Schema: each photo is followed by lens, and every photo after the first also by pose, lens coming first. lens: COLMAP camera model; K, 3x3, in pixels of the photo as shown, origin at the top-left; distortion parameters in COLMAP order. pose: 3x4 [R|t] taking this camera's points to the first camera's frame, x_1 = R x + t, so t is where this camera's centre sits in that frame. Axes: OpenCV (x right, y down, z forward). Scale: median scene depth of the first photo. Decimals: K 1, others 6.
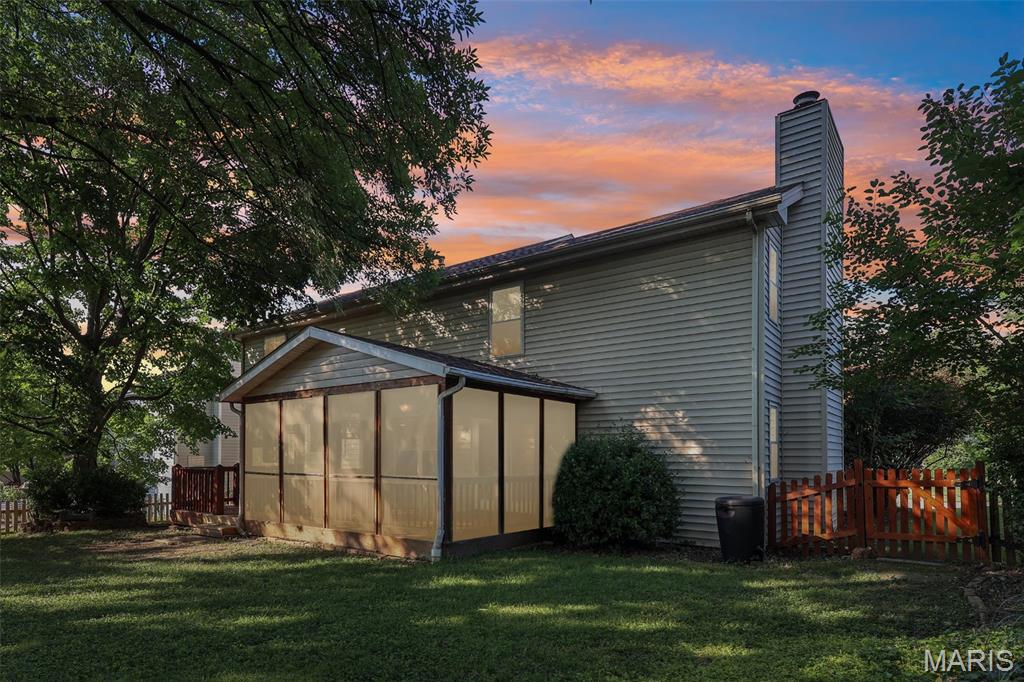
lens RADIAL K [[585.3, 0, 521.5], [0, 585.3, 465.3], [0, 0, 1]] dist [0.001620, -0.001348]
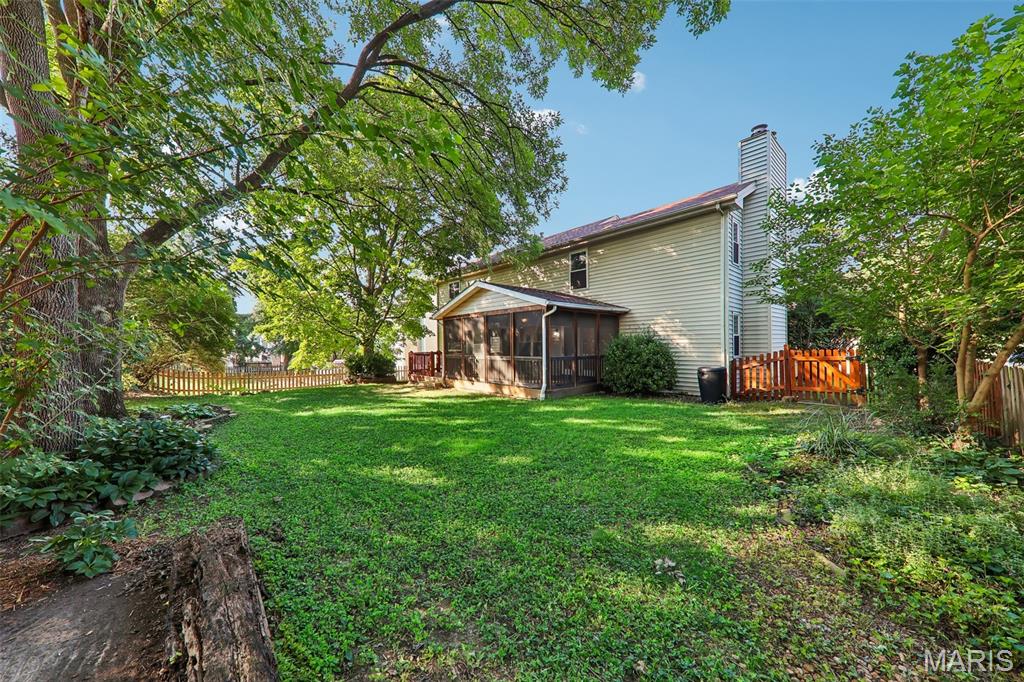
lens RADIAL K [[356.2, 0, 518.3], [0, 356.2, 351.0], [0, 0, 1]] dist [0.012254, -0.003346]
pose [[0.980106, -0.009027, -0.198270, 0.012810], [0.010142, 0.999938, 0.004613, -0.005049], [0.198216, -0.006532, 0.980137, -0.166602]]
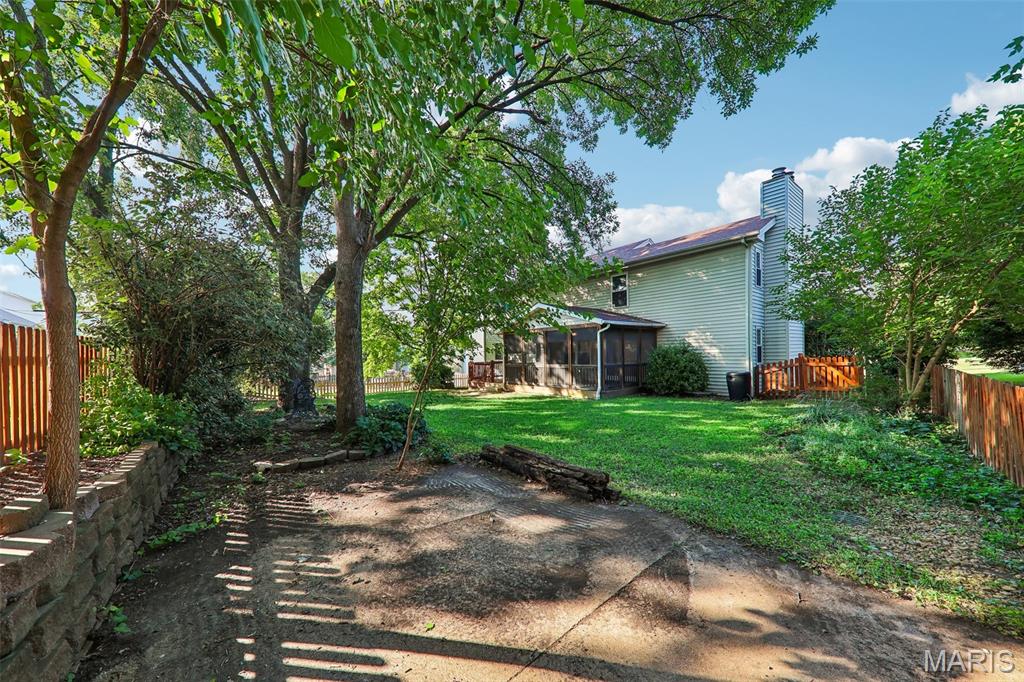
lens RADIAL K [[356.2, 0, 517.4], [0, 356.2, 364.3], [0, 0, 1]] dist [0.012254, -0.003346]
pose [[0.968136, -0.014834, -0.249987, -0.087402], [0.018818, 0.999731, 0.013555, -0.007908], [0.249719, -0.017828, 0.968154, -0.473728]]
